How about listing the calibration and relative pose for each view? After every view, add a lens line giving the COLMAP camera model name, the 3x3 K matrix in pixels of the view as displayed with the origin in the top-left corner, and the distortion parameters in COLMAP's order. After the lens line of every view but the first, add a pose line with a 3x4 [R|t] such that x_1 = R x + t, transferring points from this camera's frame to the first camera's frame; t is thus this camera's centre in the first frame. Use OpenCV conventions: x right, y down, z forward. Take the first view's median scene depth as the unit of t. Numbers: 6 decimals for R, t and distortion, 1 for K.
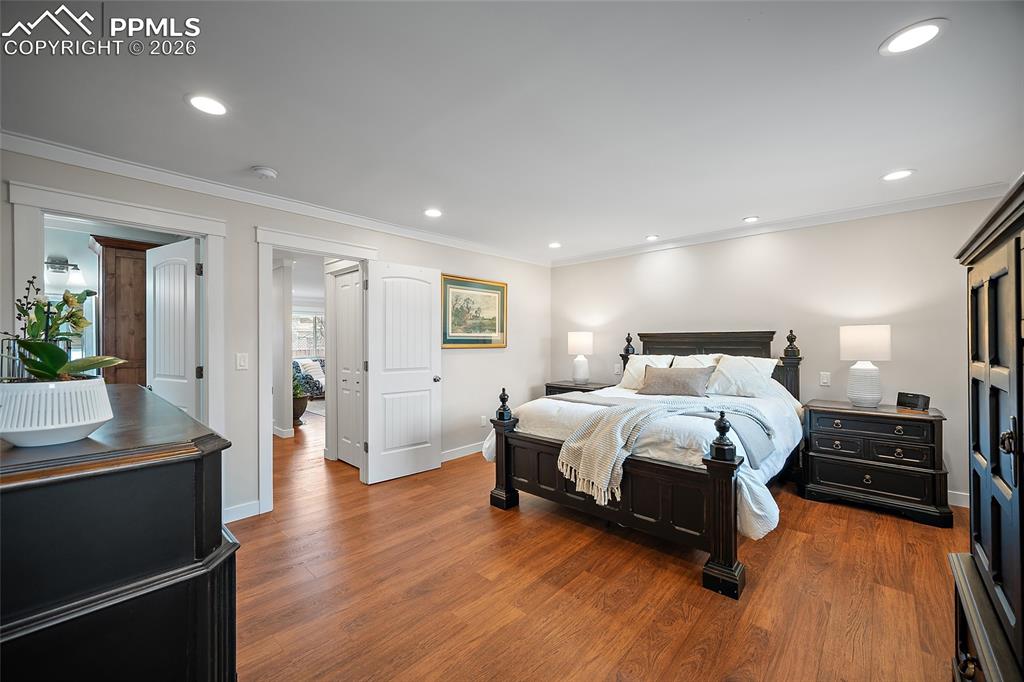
lens RADIAL K [[407.2, 0, 514.2], [0, 407.2, 343.3], [0, 0, 1]] dist [-0.001835, -0.000116]
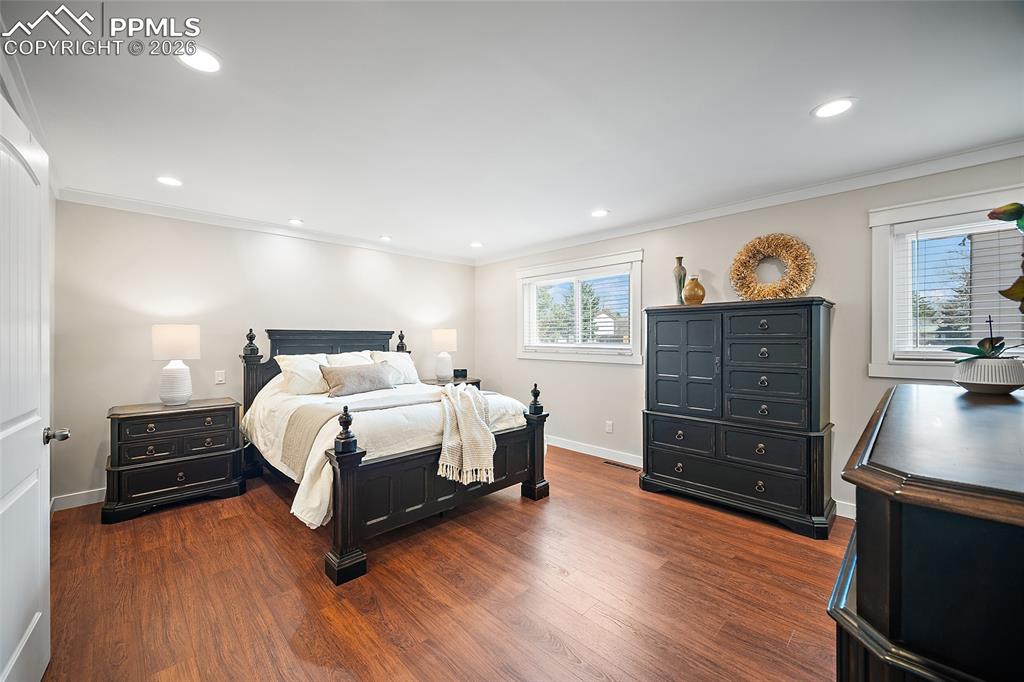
lens RADIAL K [[407.2, 0, 517.1], [0, 407.2, 334.2], [0, 0, 1]] dist [-0.001835, -0.000116]
pose [[0.038313, 0.014530, 0.999160, -0.536077], [0.007804, 0.999859, -0.014839, 0.001193], [-0.999235, 0.008366, 0.038194, 0.513126]]
